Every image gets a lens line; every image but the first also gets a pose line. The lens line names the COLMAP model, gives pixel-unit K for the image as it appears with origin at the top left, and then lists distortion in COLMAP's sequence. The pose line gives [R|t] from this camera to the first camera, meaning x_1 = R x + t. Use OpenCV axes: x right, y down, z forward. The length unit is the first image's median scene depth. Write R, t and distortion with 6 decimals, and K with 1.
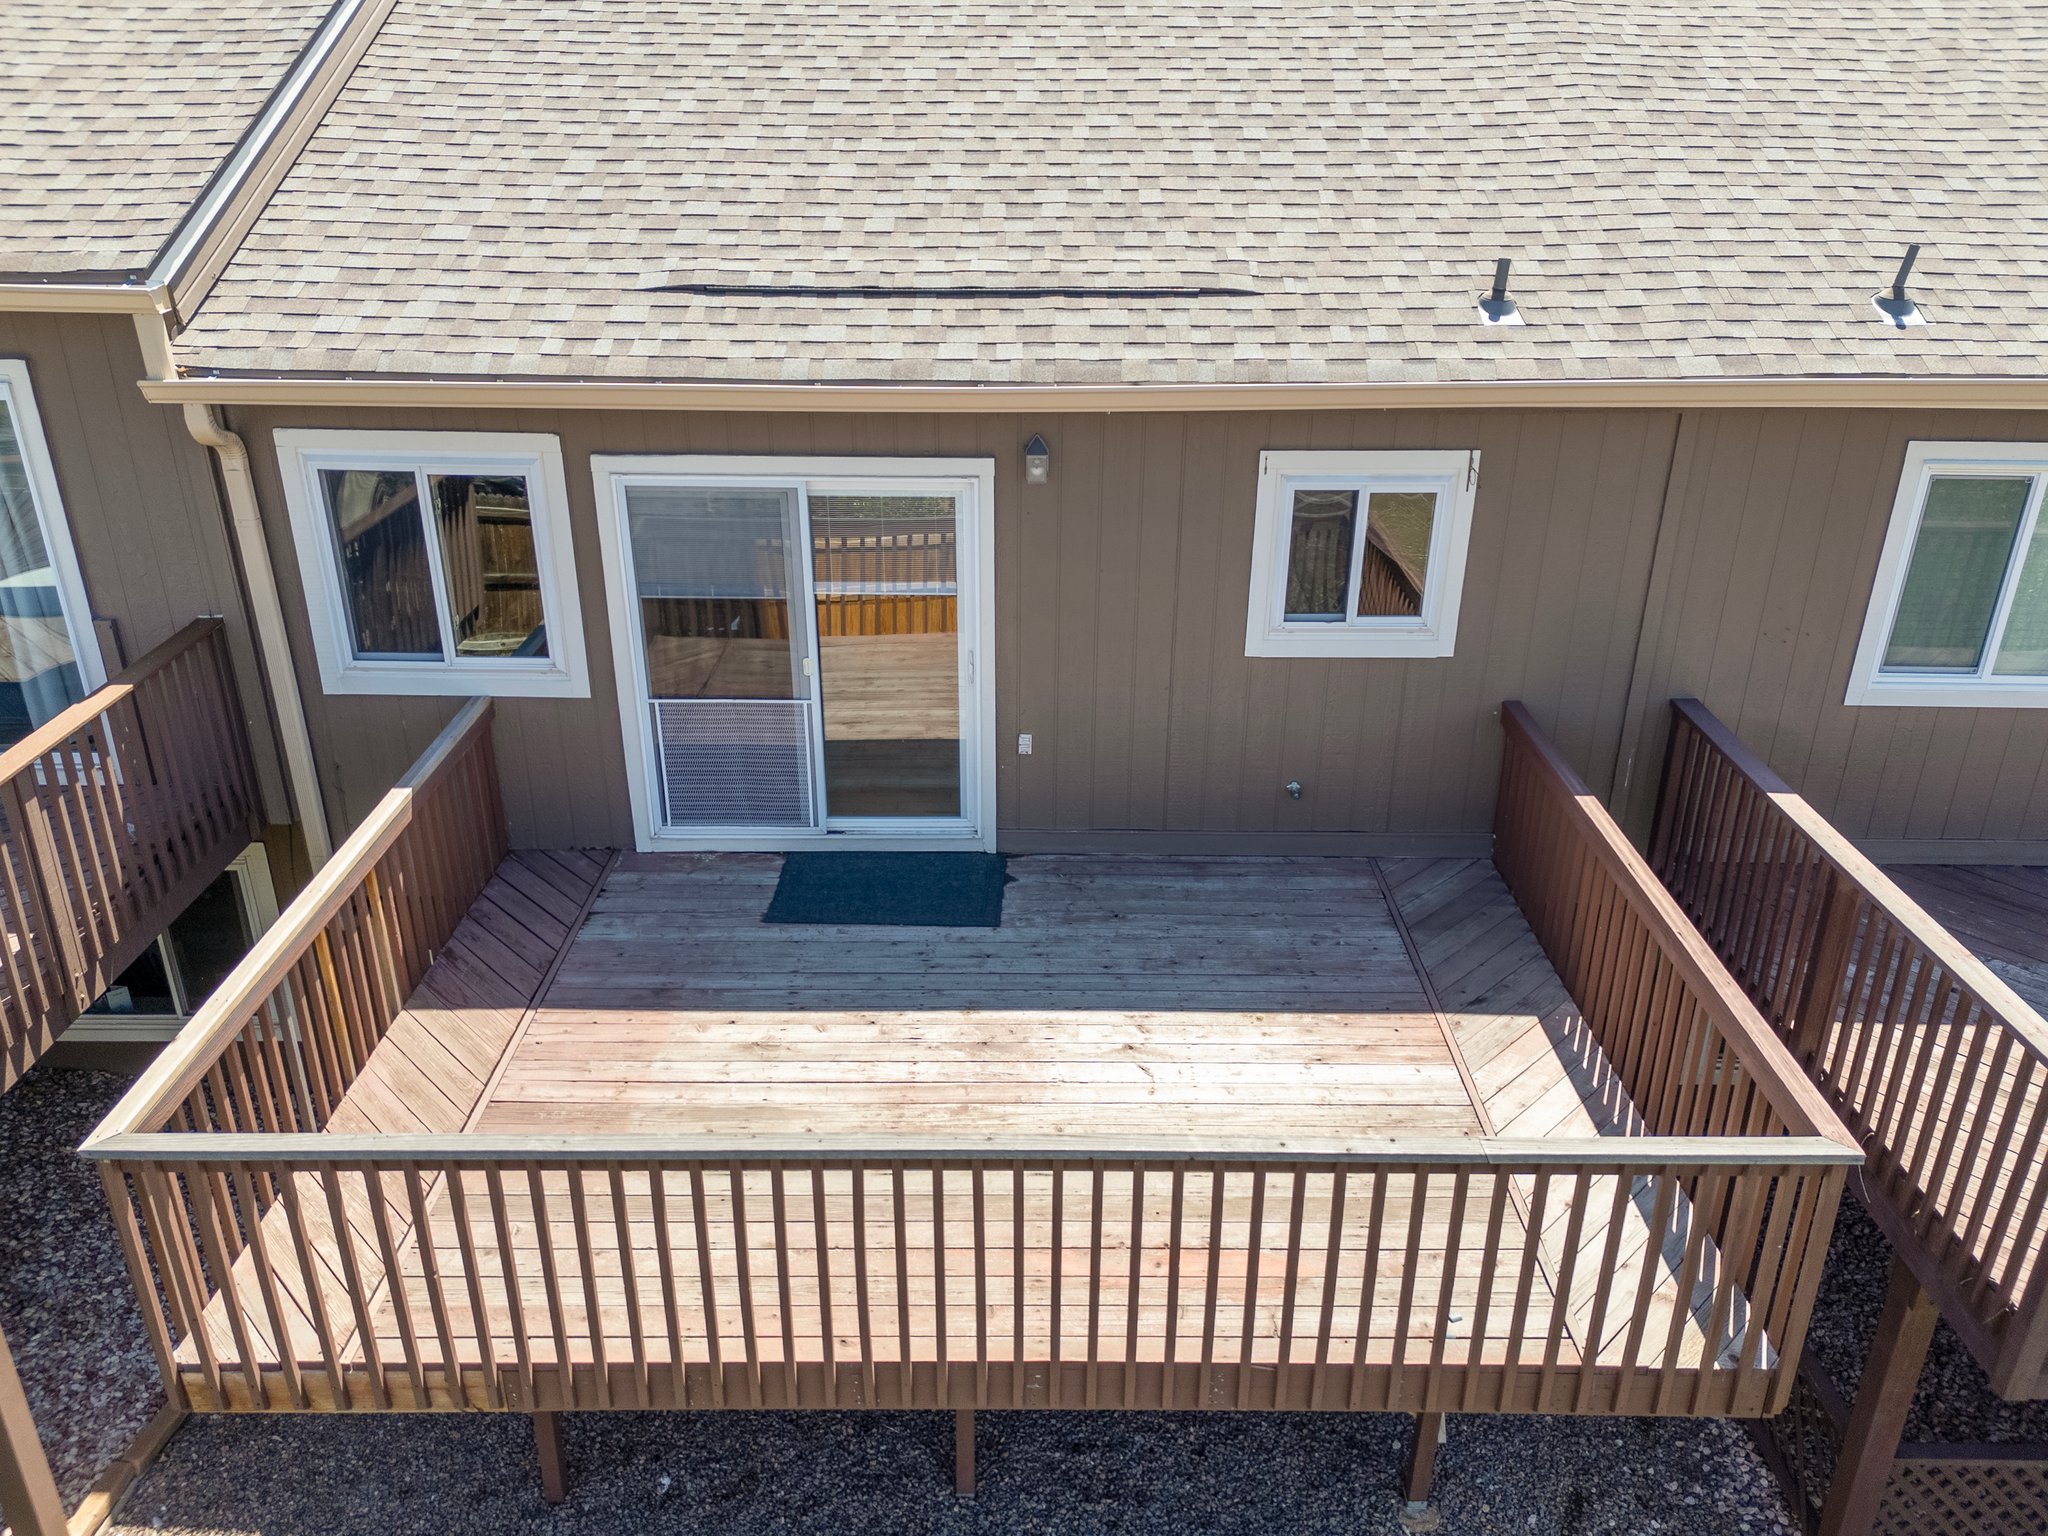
lens RADIAL K [[1539.4, 0, 1029.8], [0, 1539.4, 765.9], [0, 0, 1]] dist [0.082102, -0.029040]
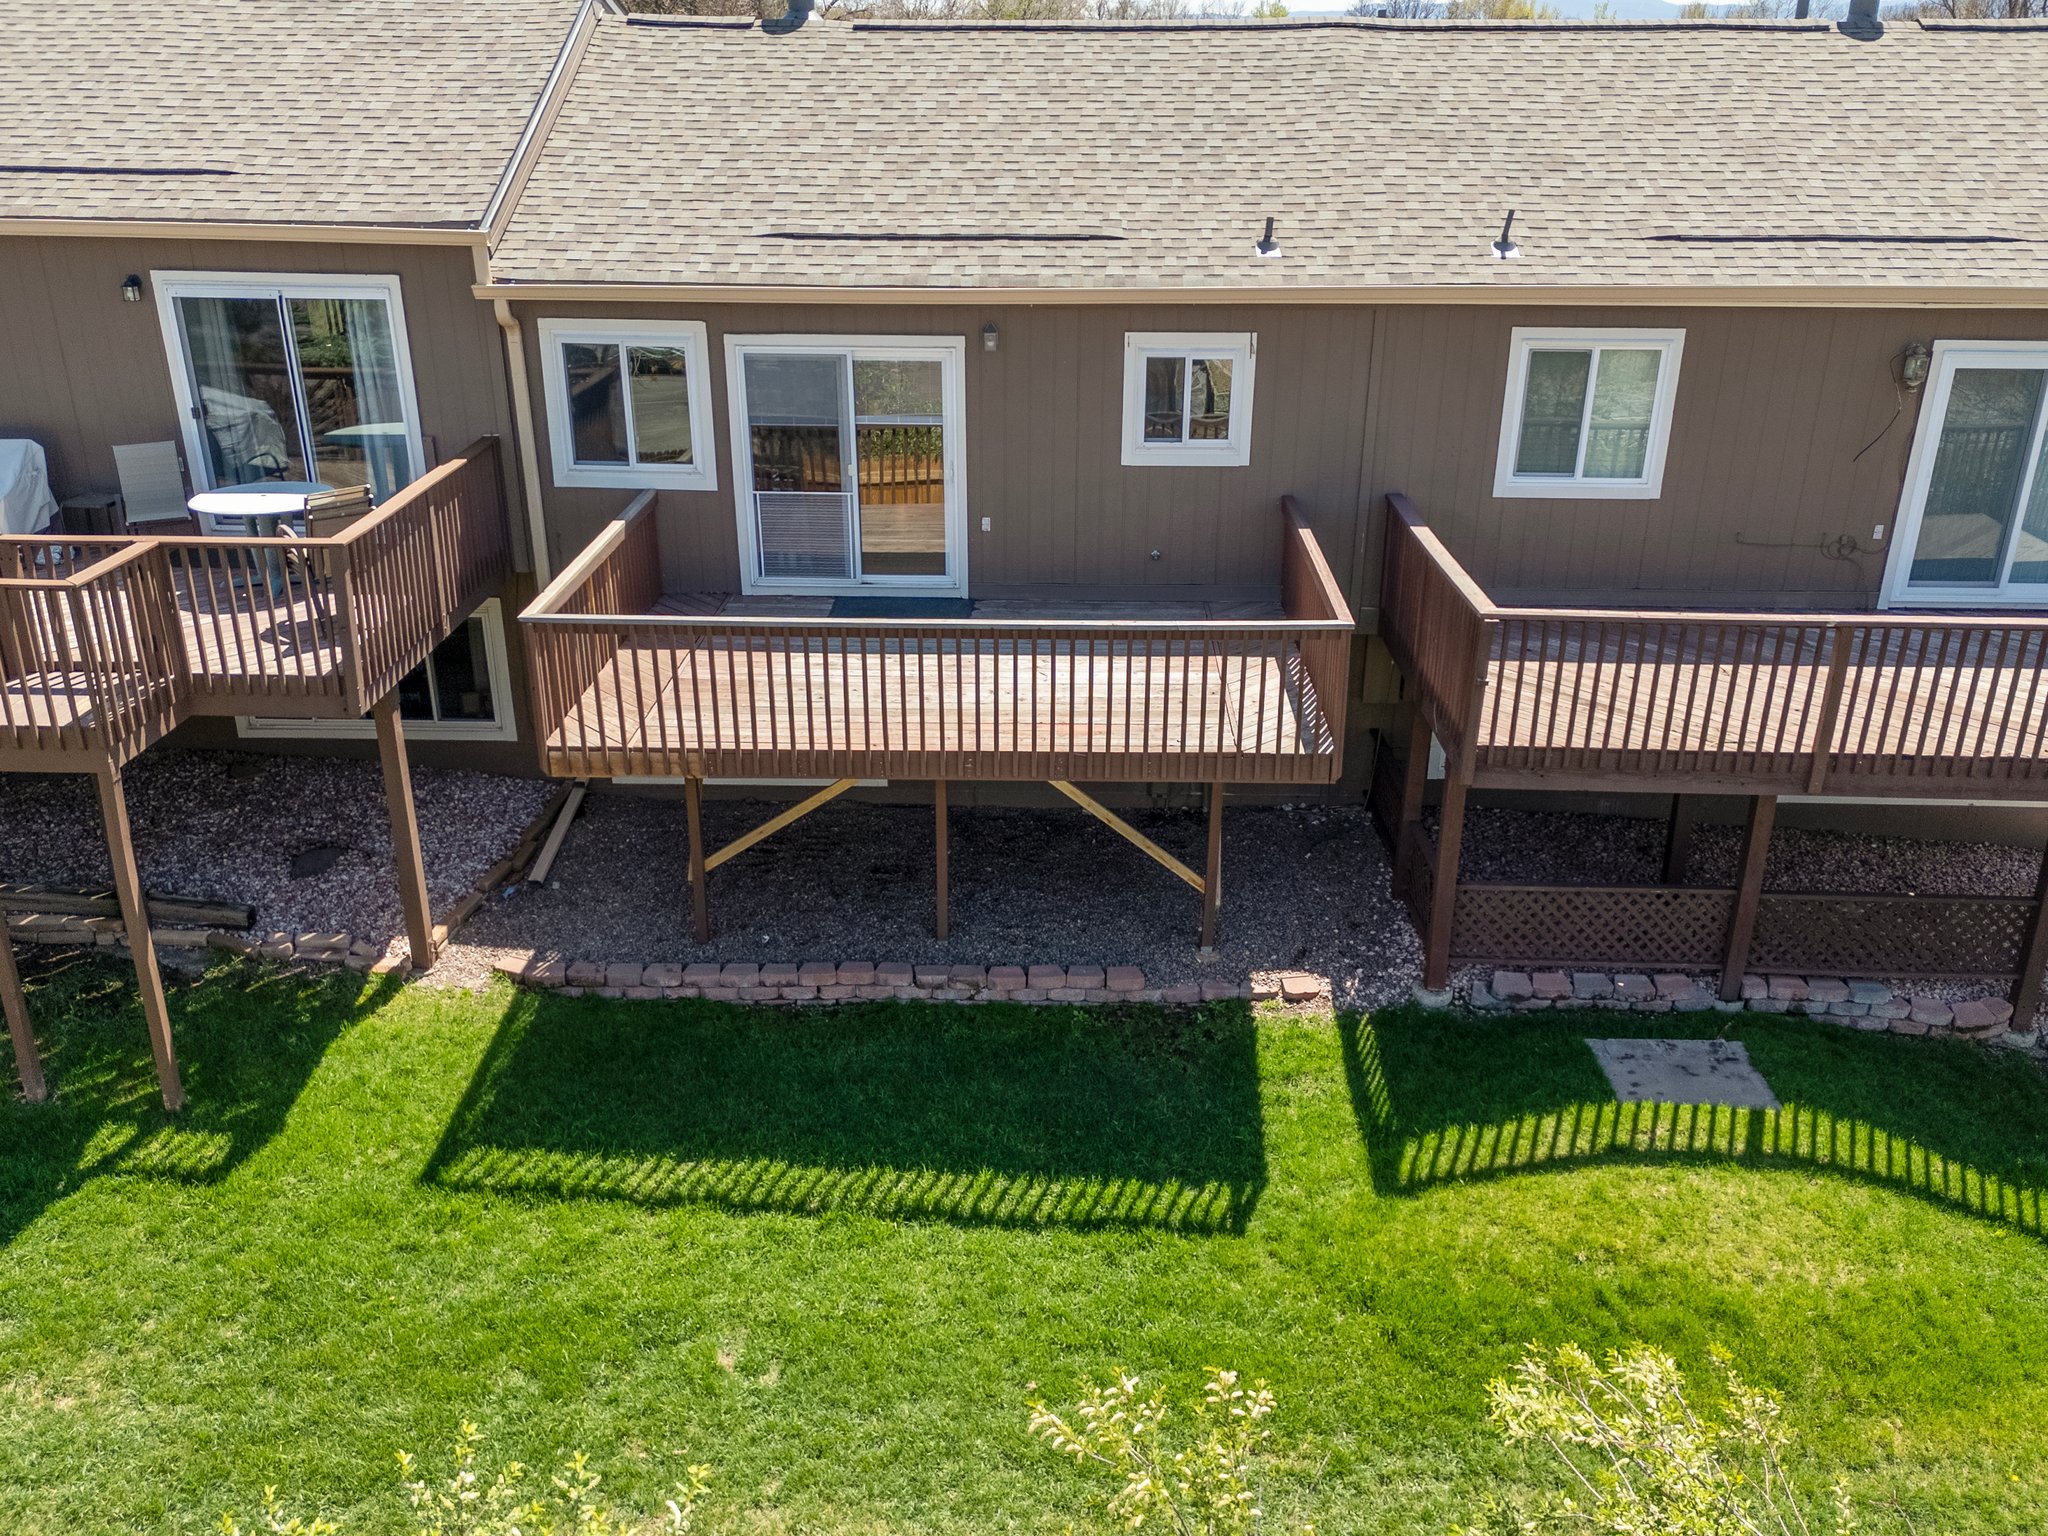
lens RADIAL K [[1642.1, 0, 1019.7], [0, 1642.1, 773.2], [0, 0, 1]] dist [0.106654, -0.013756]
pose [[0.999695, 0.007498, -0.023541, 0.077195], [-0.008162, 0.999568, -0.028238, 0.303998], [0.023319, 0.028422, 0.999324, -0.725981]]
